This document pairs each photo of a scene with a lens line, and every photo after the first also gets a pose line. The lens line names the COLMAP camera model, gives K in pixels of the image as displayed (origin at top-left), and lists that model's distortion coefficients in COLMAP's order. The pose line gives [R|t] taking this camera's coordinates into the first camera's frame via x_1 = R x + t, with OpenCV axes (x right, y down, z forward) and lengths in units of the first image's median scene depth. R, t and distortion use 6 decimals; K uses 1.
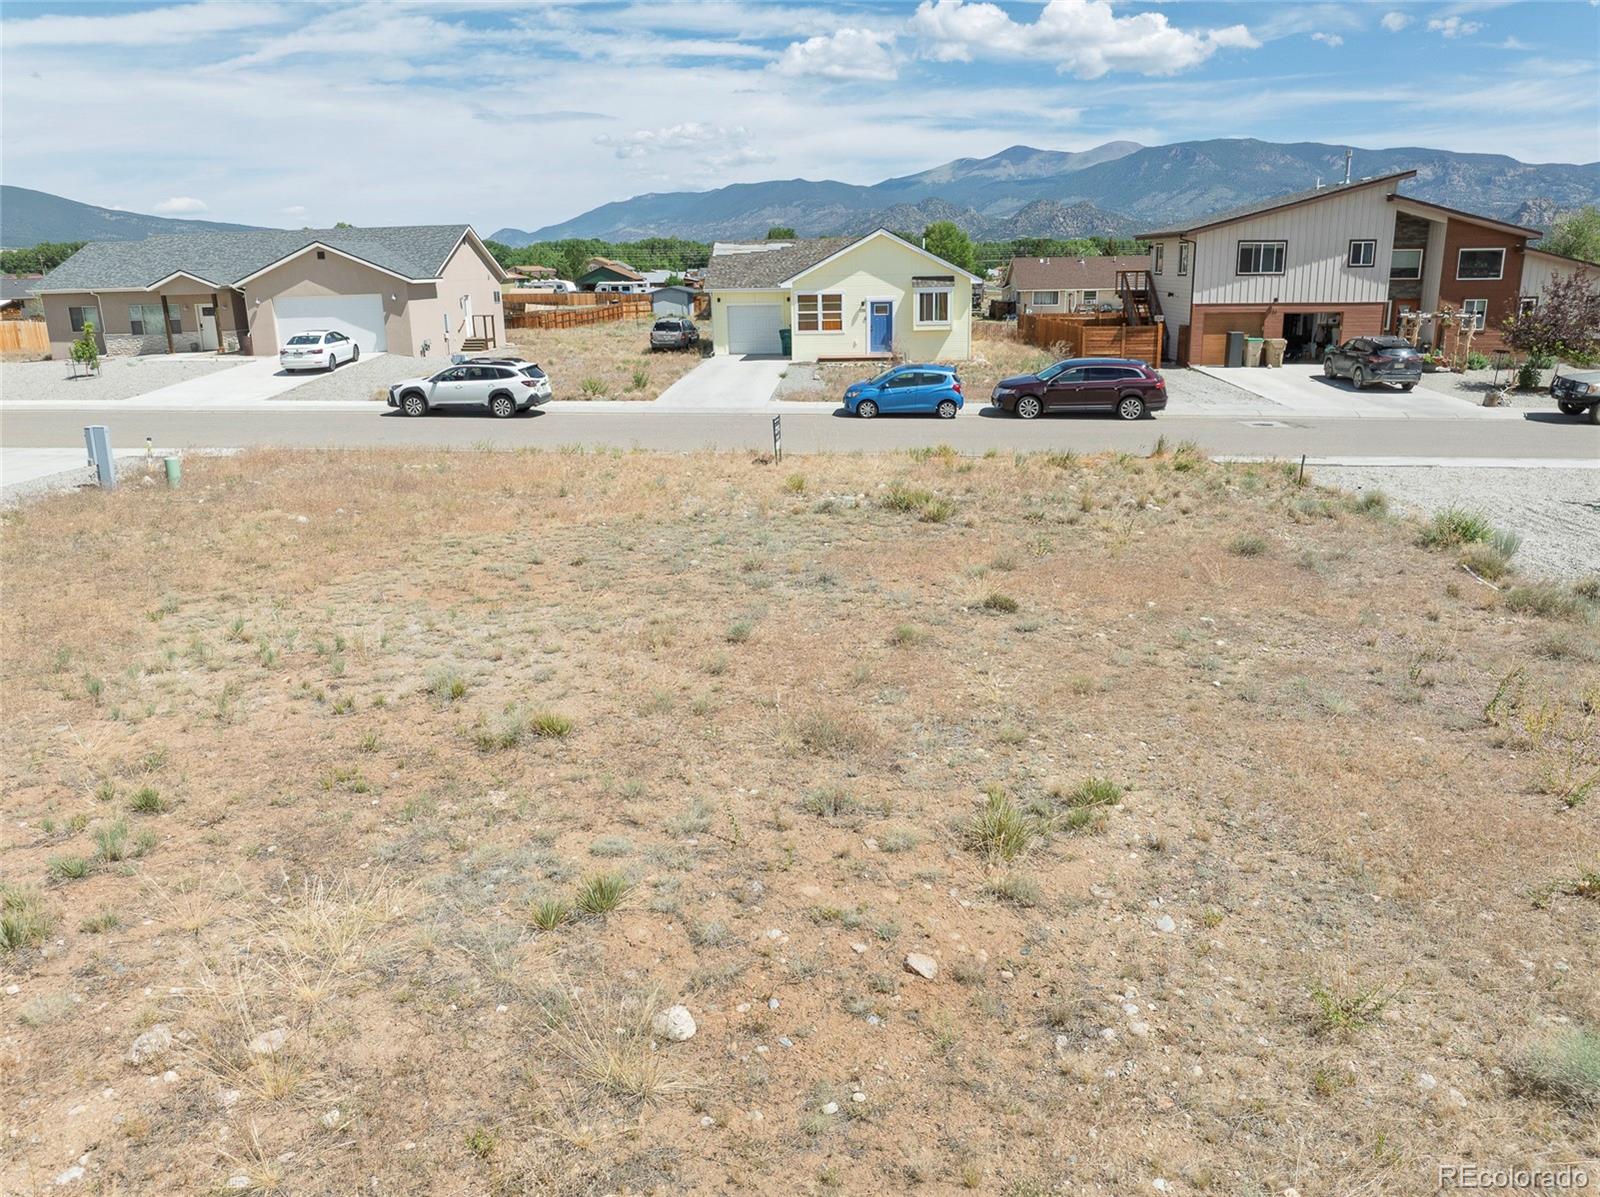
lens RADIAL K [[1165.7, 0, 800.0], [0, 1165.7, 598.5], [0, 0, 1]] dist [-0.004468, -0.001383]
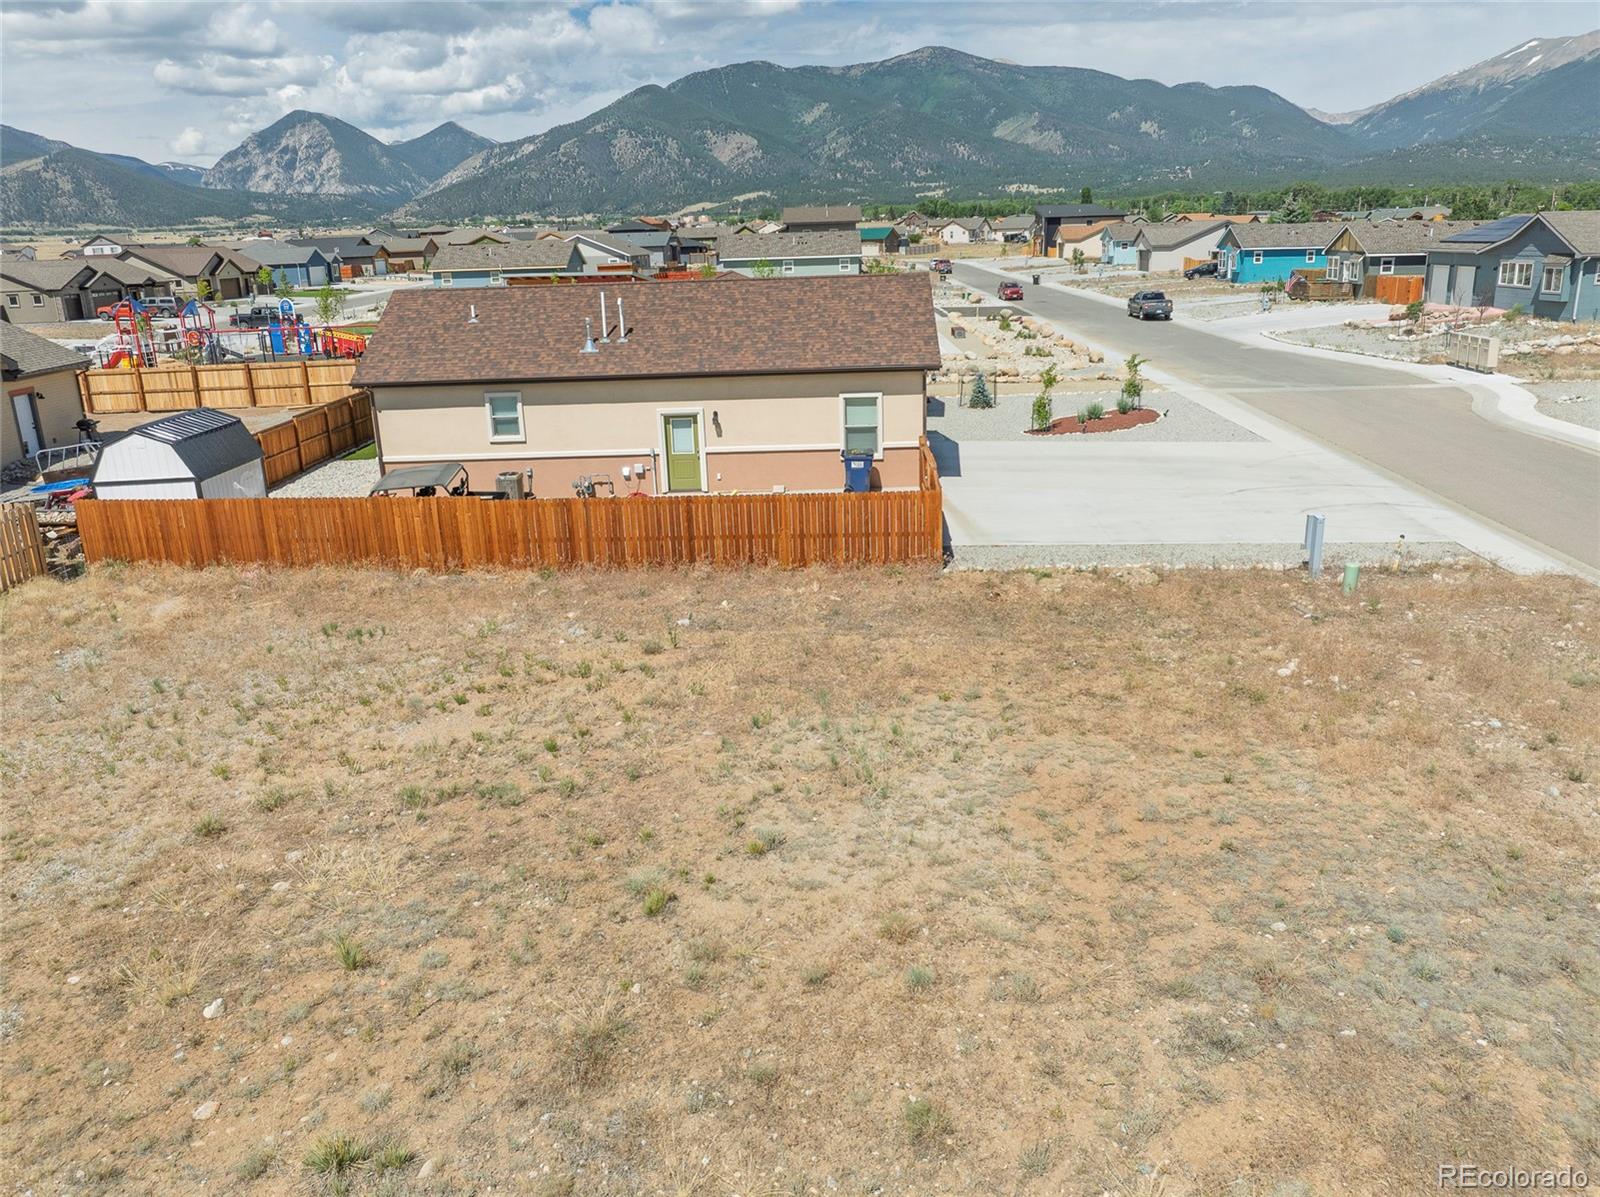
lens RADIAL K [[1169.6, 0, 803.2], [0, 1169.6, 594.9], [0, 0, 1]] dist [-0.047800, 0.013382]
pose [[0.026081, 0.313315, -0.949291, 0.811120], [-0.251849, 0.921043, 0.297072, -0.561813], [0.967415, 0.231330, 0.102930, 0.908319]]
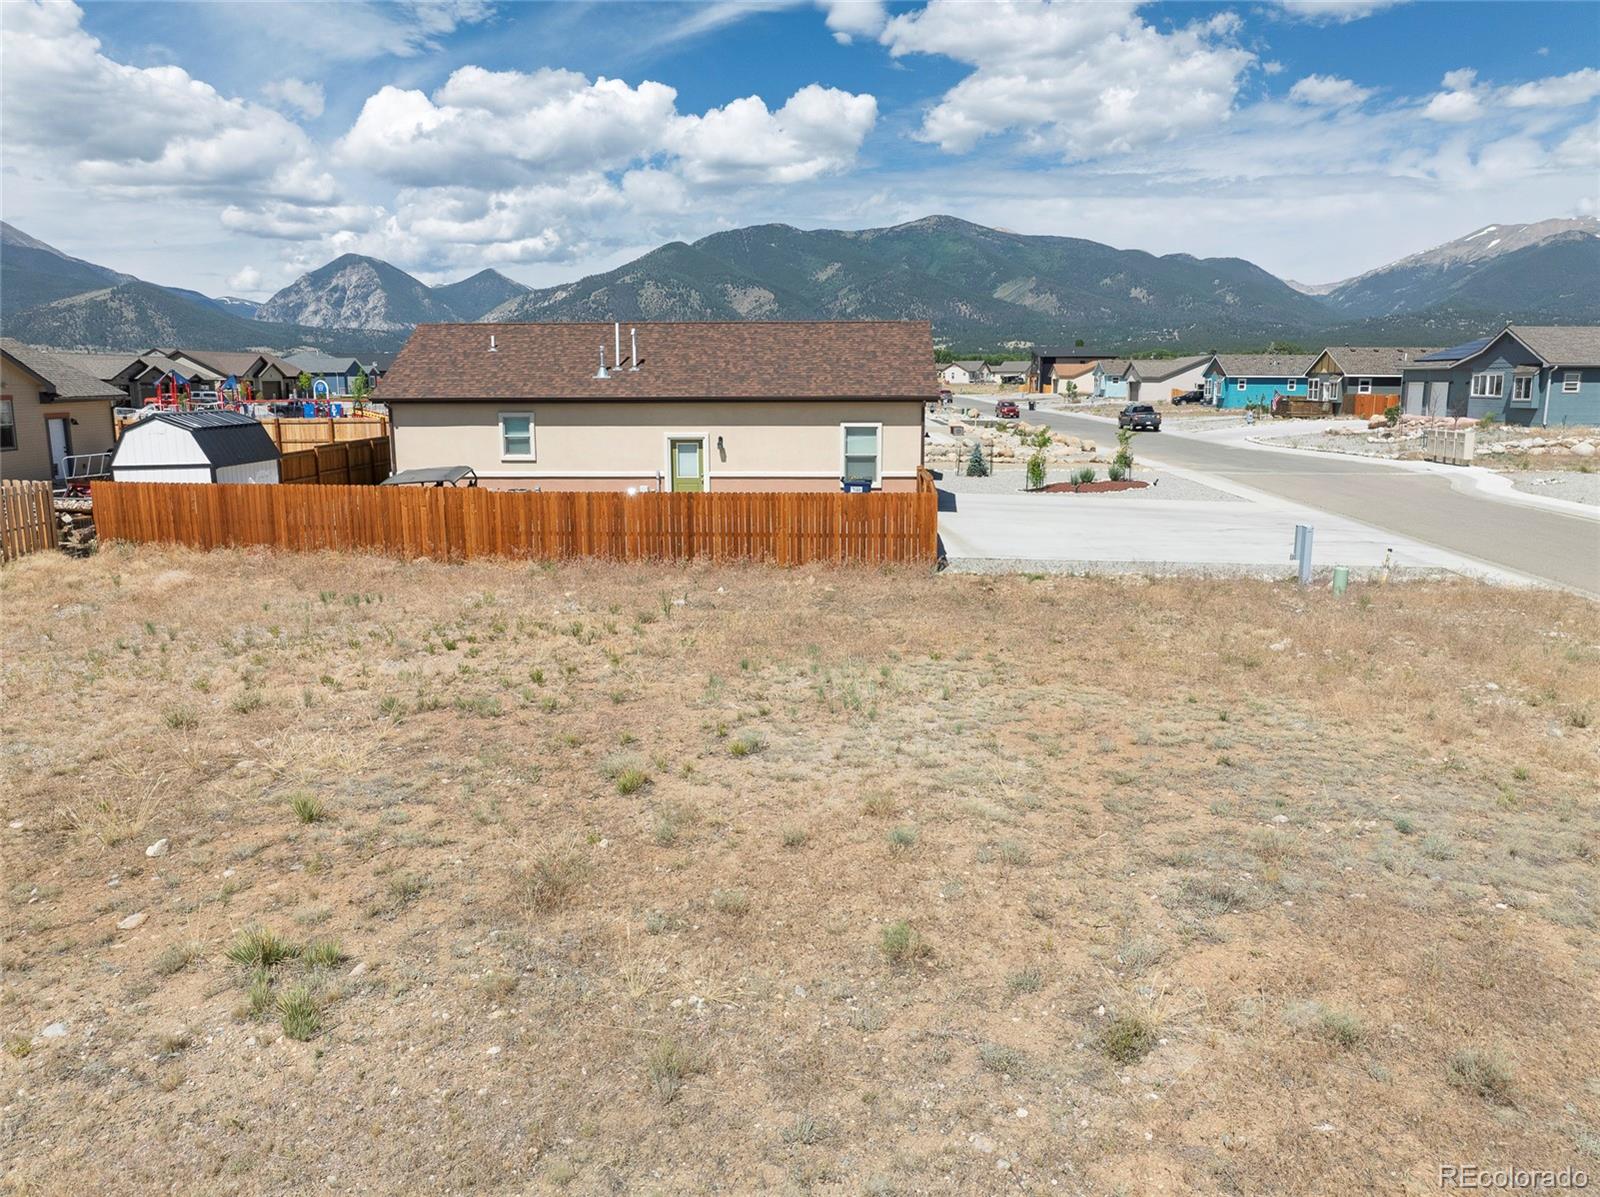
lens RADIAL K [[1123.2, 0, 802.6], [0, 1123.2, 595.8], [0, 0, 1]] dist [-0.040339, -0.000091]
pose [[0.015497, 0.206727, -0.978276, 0.818154], [-0.280865, 0.939901, 0.194169, -0.319161], [0.959622, 0.271755, 0.072628, 0.988543]]
